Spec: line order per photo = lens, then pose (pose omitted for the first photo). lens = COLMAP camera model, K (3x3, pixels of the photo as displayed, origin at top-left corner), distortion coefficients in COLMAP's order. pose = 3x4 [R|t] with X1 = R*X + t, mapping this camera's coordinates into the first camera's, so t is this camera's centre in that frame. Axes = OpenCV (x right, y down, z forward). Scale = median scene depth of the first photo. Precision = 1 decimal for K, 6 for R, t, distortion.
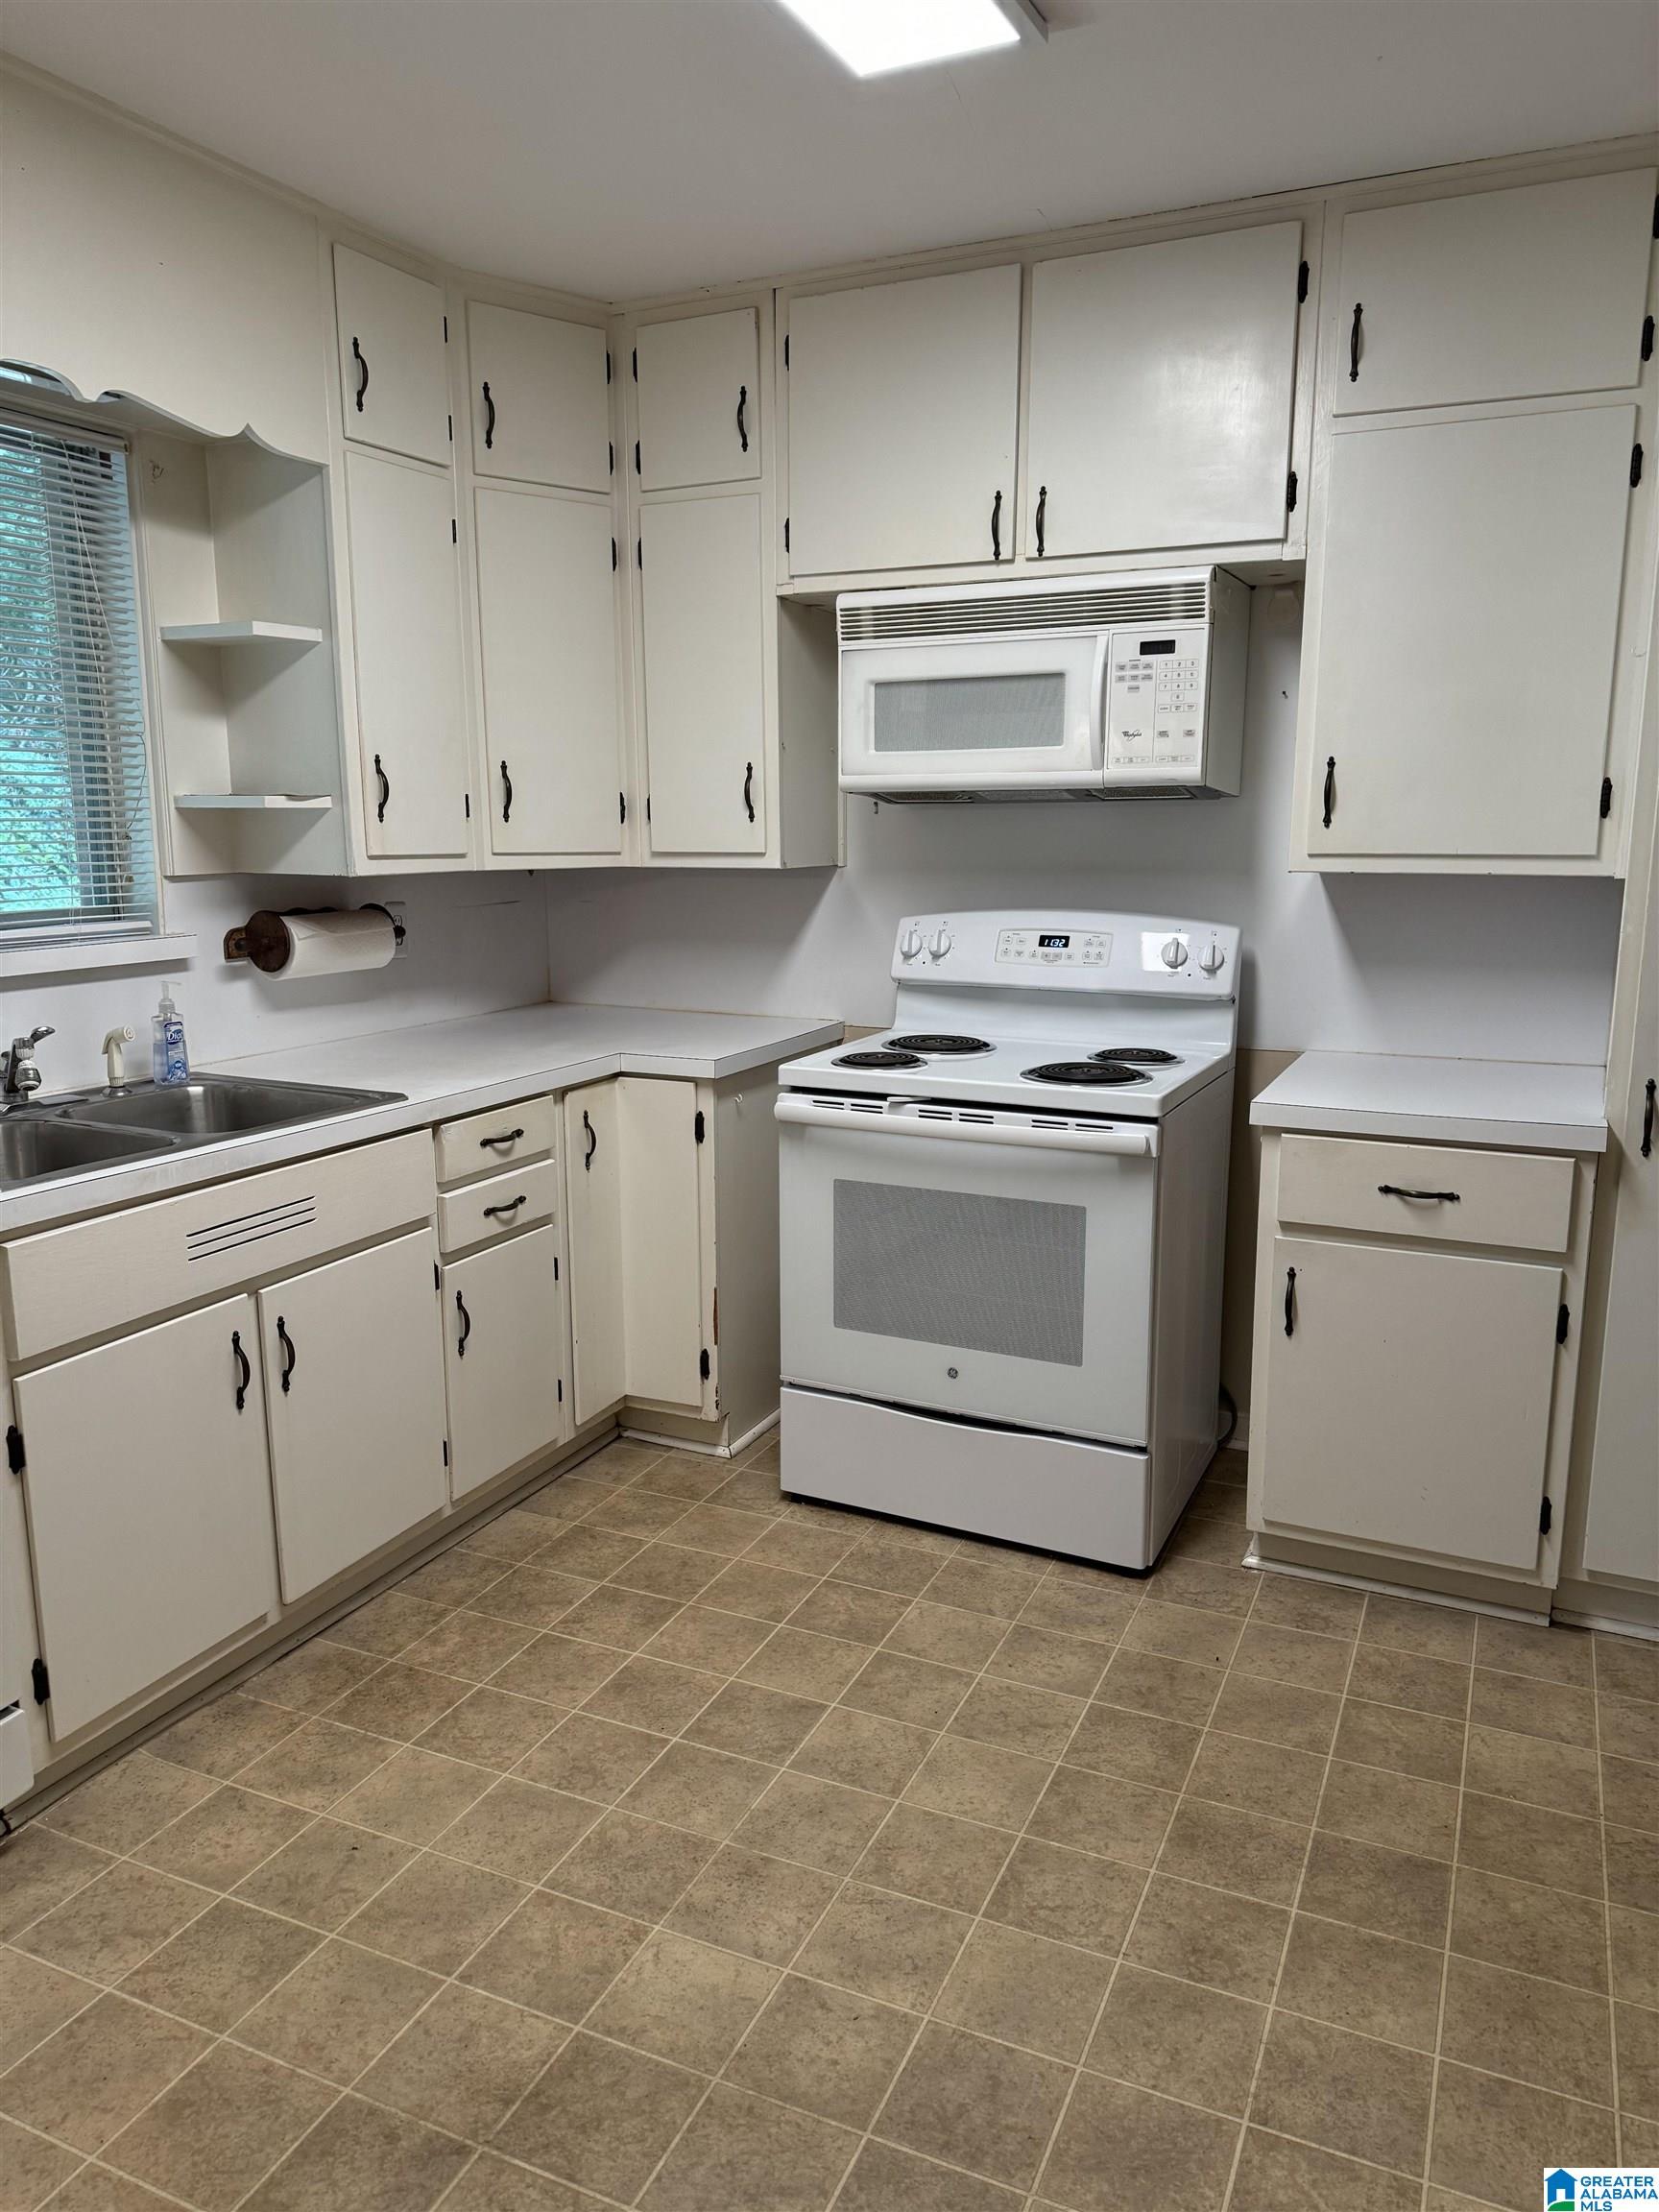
lens RADIAL K [[1564.6, 0, 823.1], [0, 1564.6, 1108.9], [0, 0, 1]] dist [0.056612, -0.033673]
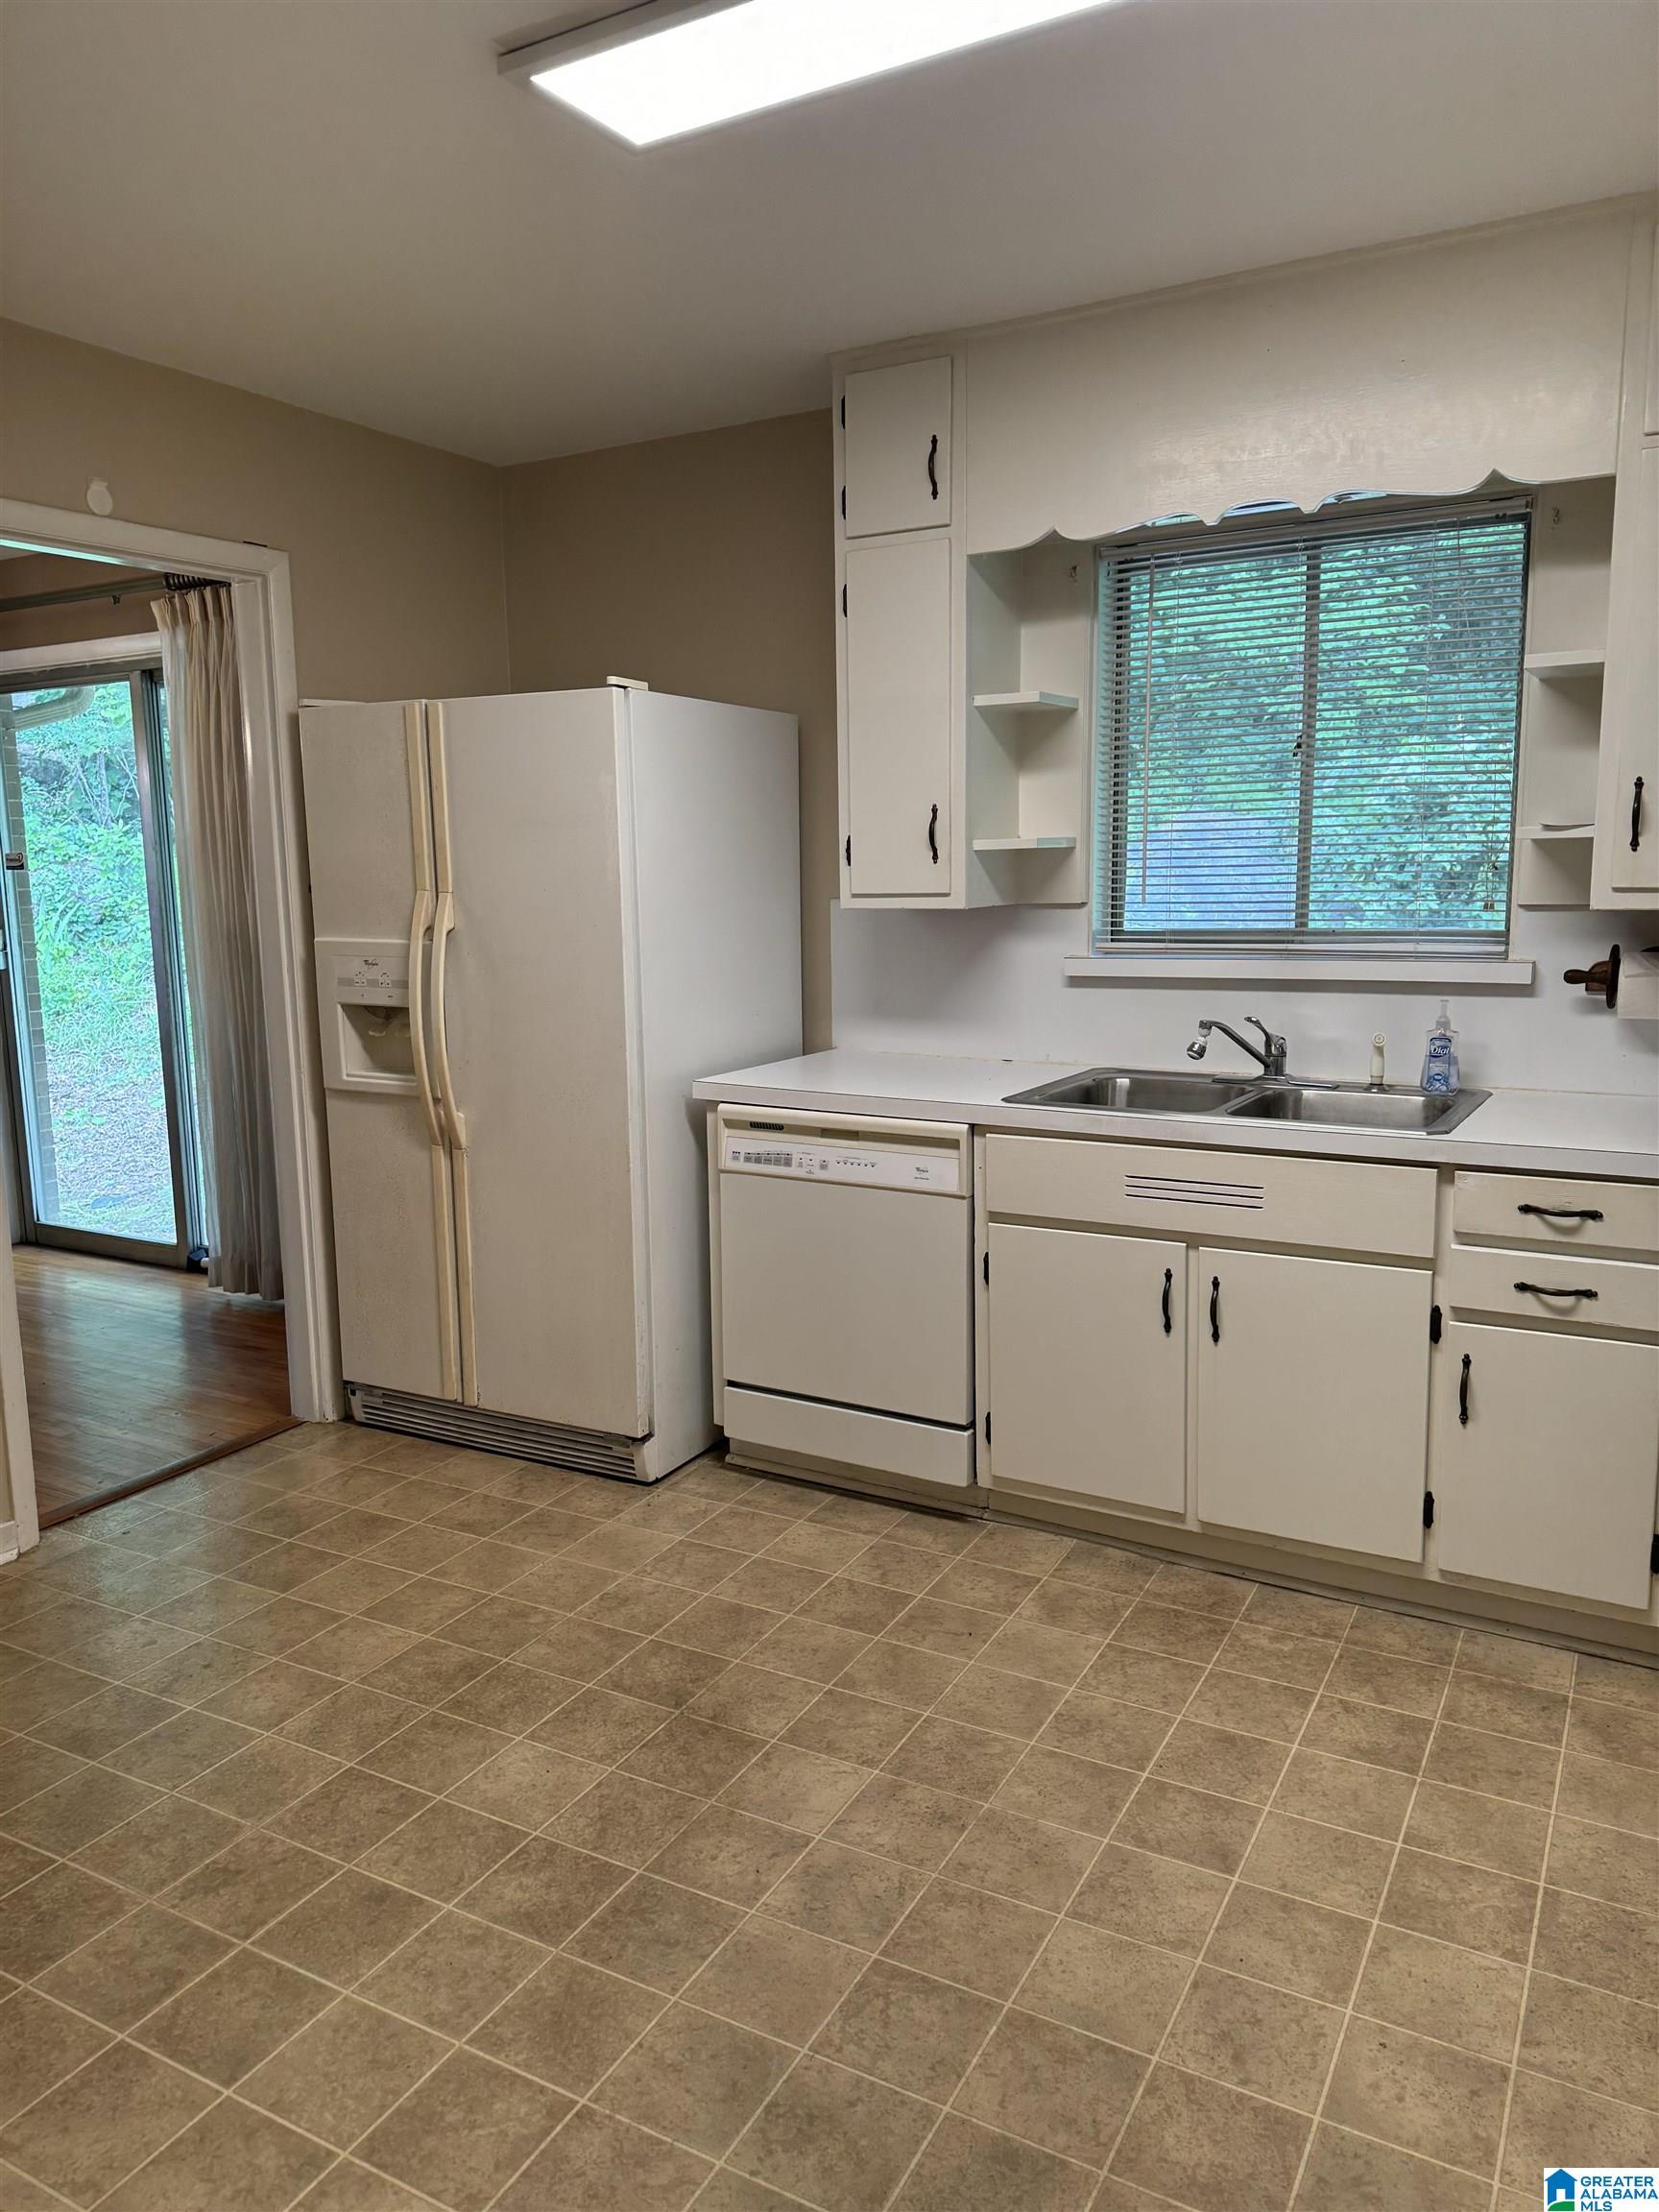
lens RADIAL K [[1564.6, 0, 823.1], [0, 1564.6, 1108.9], [0, 0, 1]] dist [0.056612, -0.033673]
pose [[-0.069357, 0.159533, -0.984753, 0.835354], [-0.174295, 0.970009, 0.169420, -0.141118], [0.982248, 0.183388, -0.039471, 0.763934]]
